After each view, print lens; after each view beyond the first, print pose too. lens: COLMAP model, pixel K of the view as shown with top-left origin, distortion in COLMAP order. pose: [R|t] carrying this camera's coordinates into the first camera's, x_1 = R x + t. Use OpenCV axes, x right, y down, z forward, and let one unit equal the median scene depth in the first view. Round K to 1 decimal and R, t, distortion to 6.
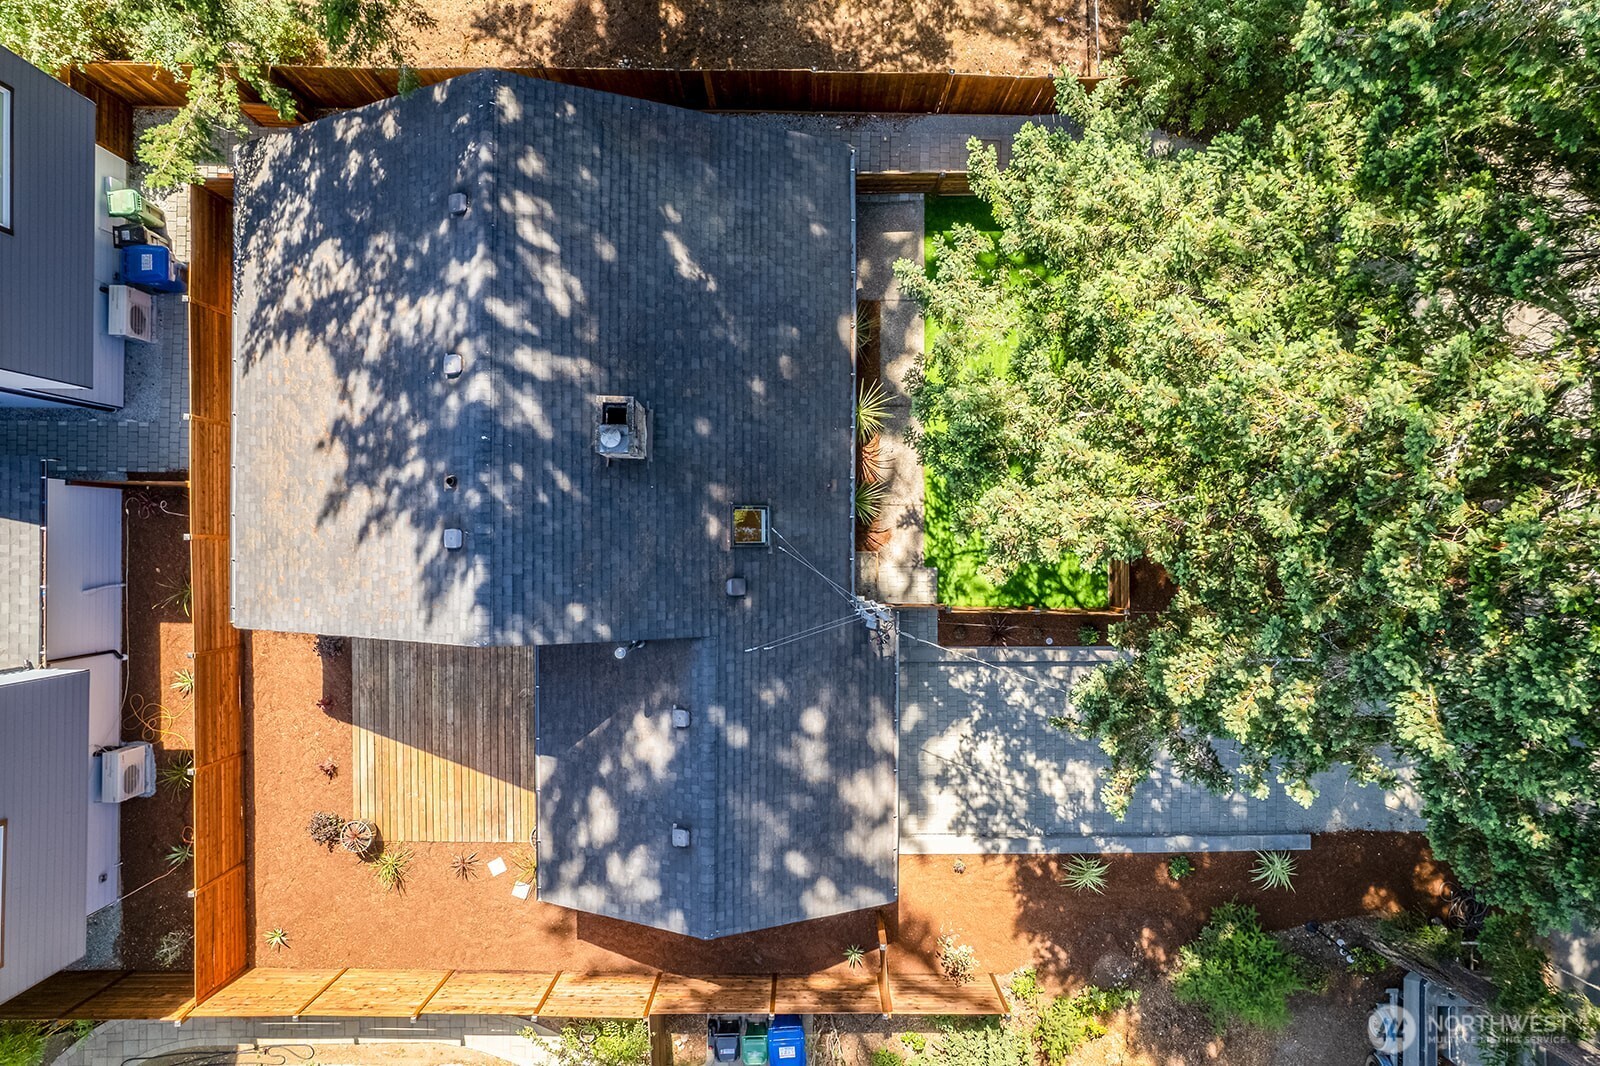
lens RADIAL K [[1029.5, 0, 802.7], [0, 1029.5, 541.4], [0, 0, 1]] dist [-0.063092, 0.050332]
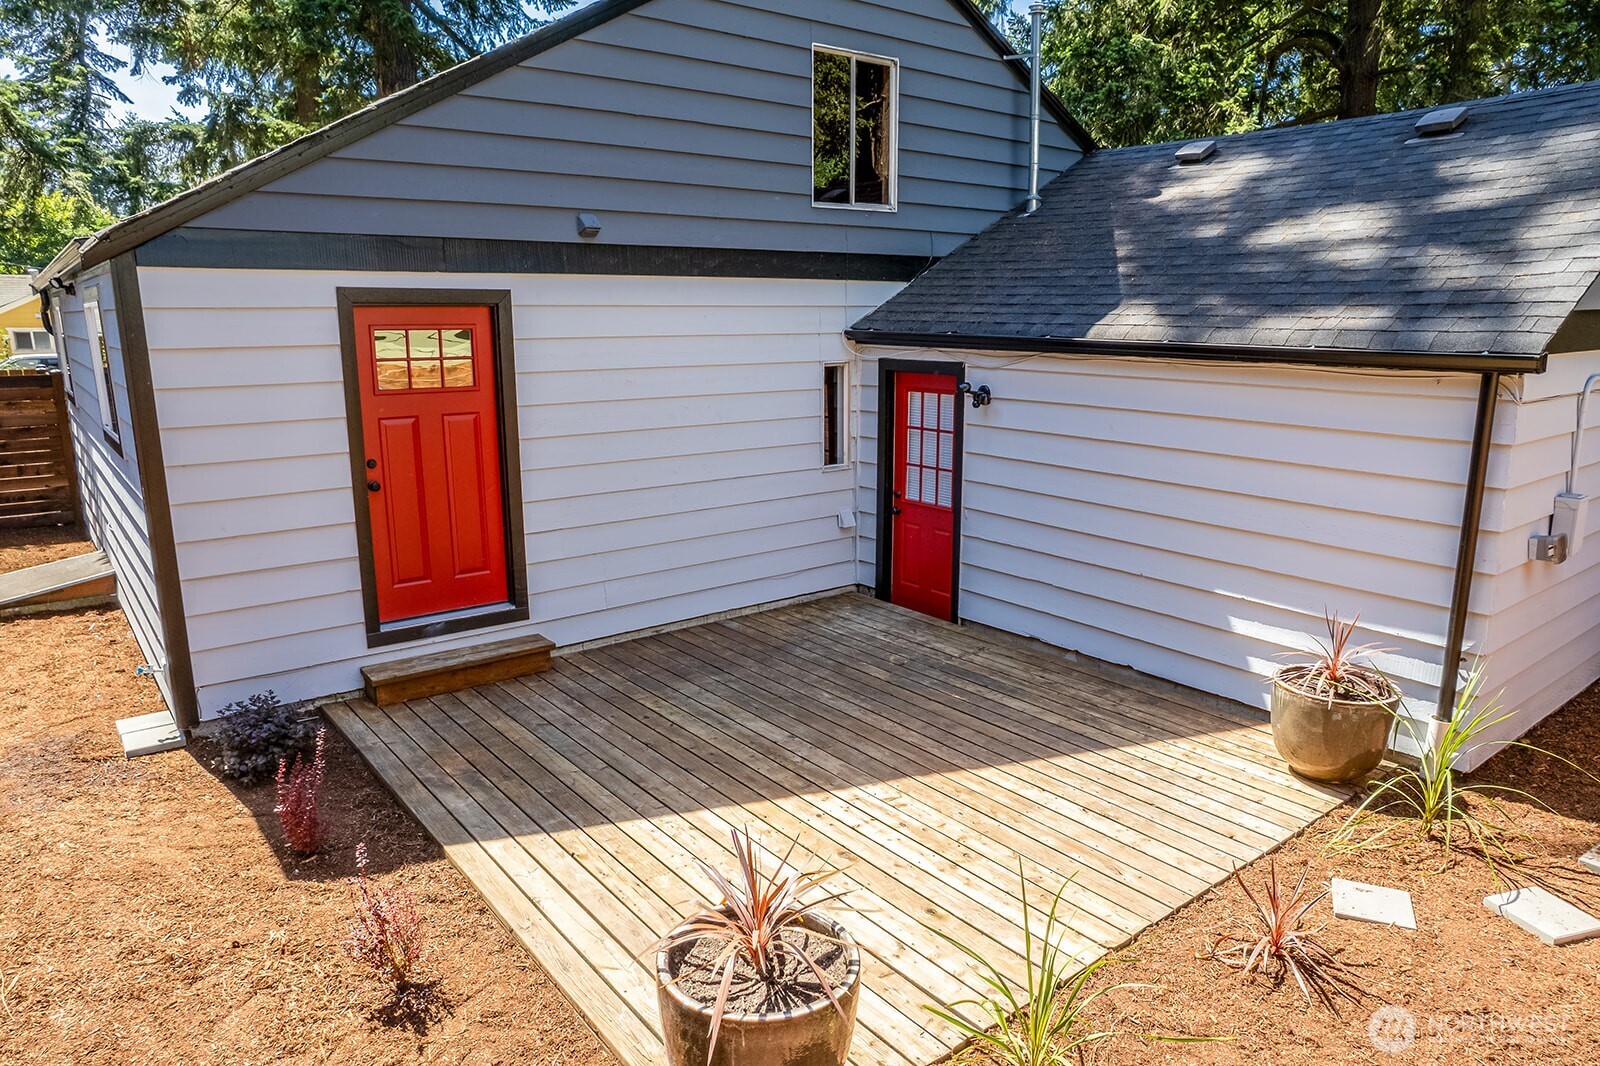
lens RADIAL K [[1029.5, 0, 806.4], [0, 1029.5, 538.1], [0, 0, 1]] dist [-0.063092, 0.050332]
pose [[0.785198, -0.131538, 0.605113, -0.592839], [0.619233, 0.172905, -0.765934, 0.459592], [-0.003878, 0.976116, 0.217217, 1.030579]]
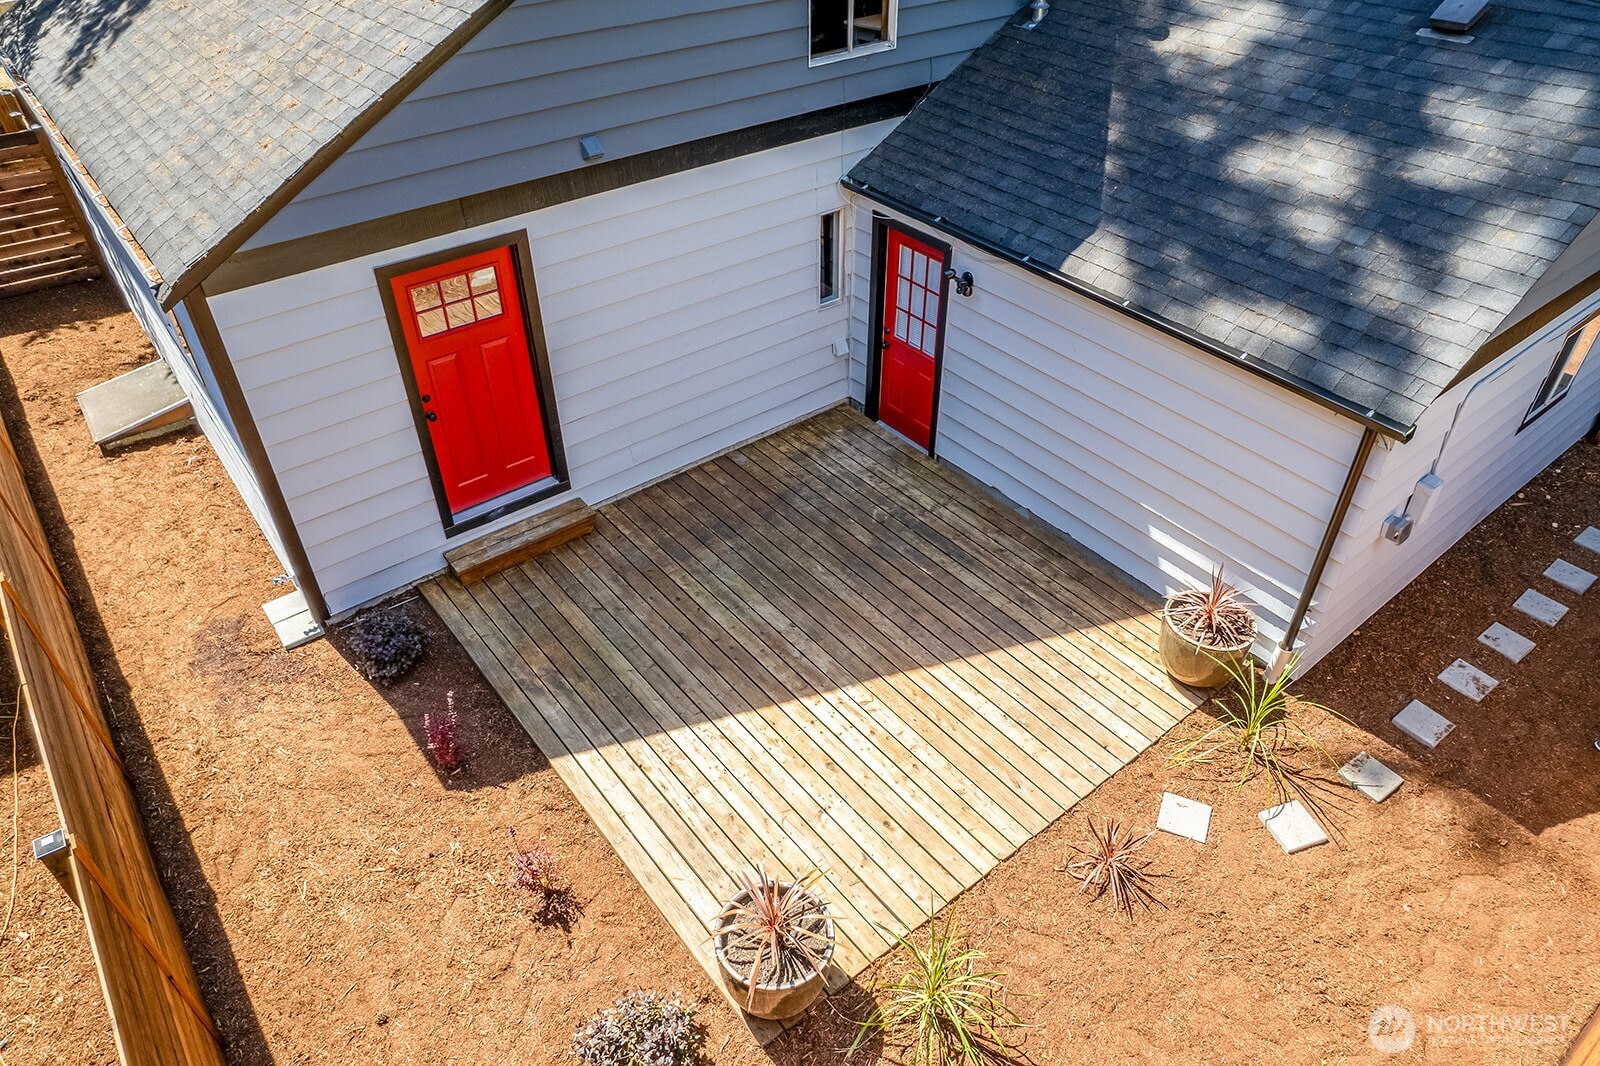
lens RADIAL K [[1029.5, 0, 805.8], [0, 1029.5, 540.0], [0, 0, 1]] dist [-0.063092, 0.050332]
pose [[0.784780, -0.387684, 0.483552, -0.594196], [0.619767, 0.494971, -0.609010, 0.461616], [-0.003241, 0.777628, 0.628716, 0.863370]]
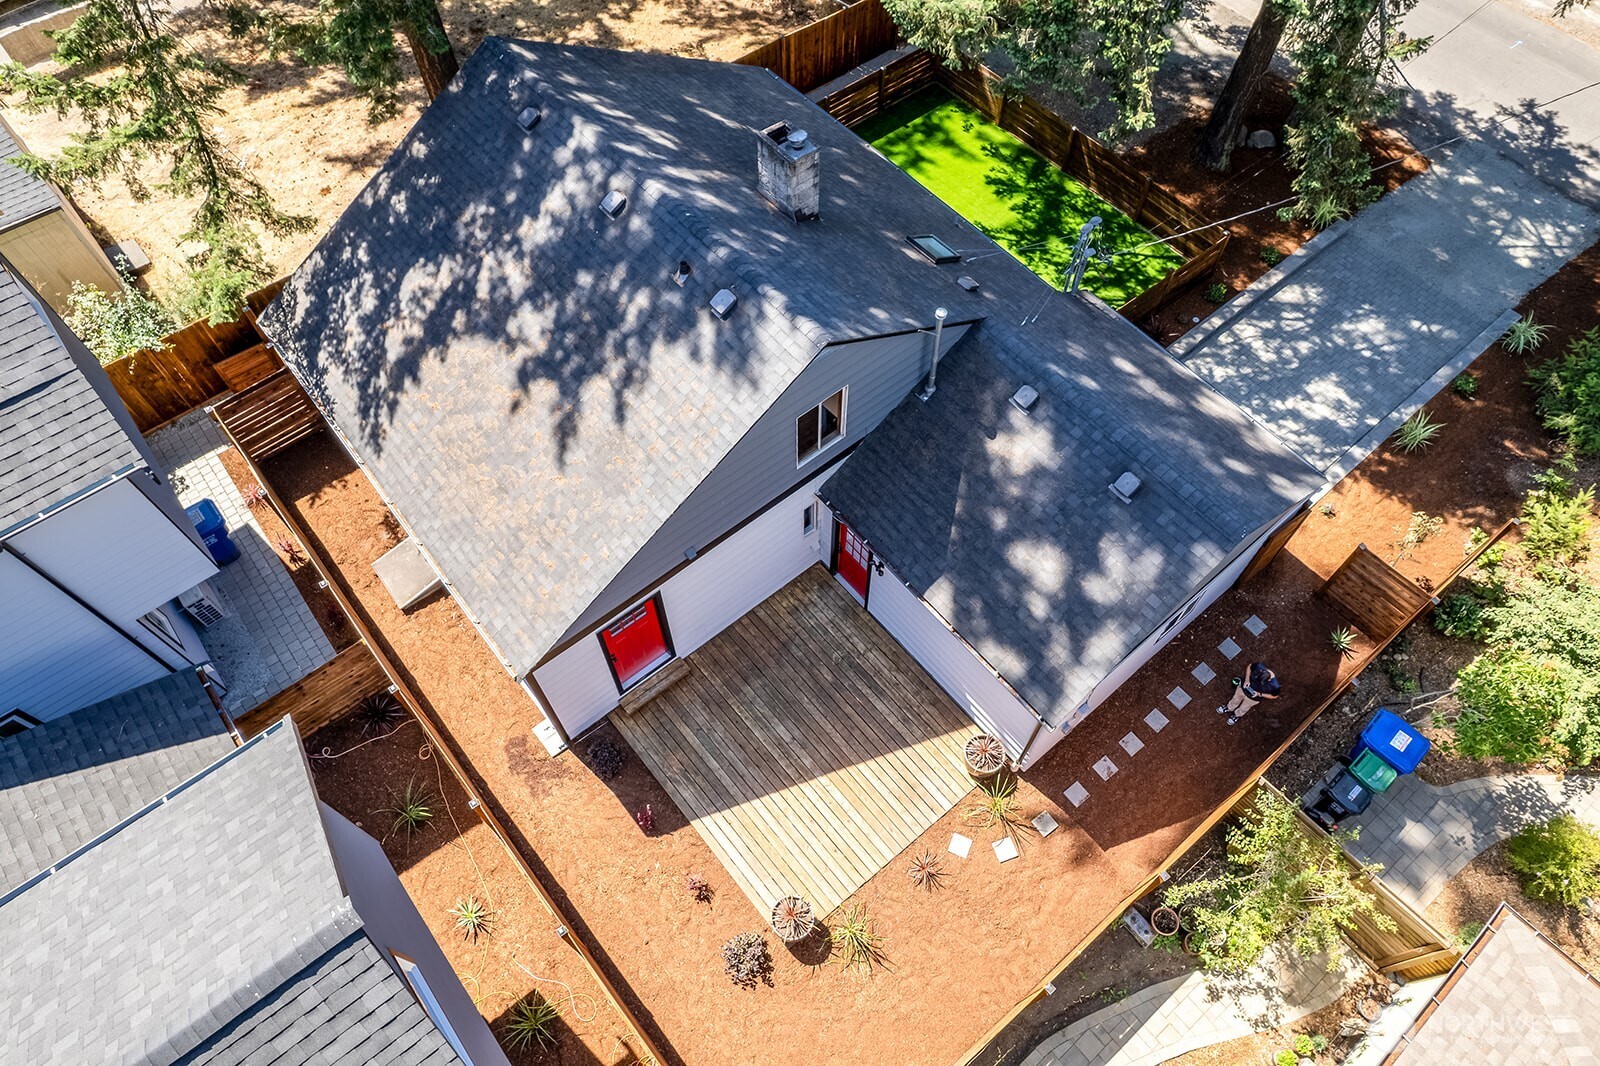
lens RADIAL K [[1029.5, 0, 803.2], [0, 1029.5, 542.5], [0, 0, 1]] dist [-0.063092, 0.050332]
pose [[0.771454, -0.544936, 0.328487, -0.599755], [0.636261, 0.665200, -0.390744, 0.456774], [-0.005579, 0.510444, 0.859893, 0.287032]]
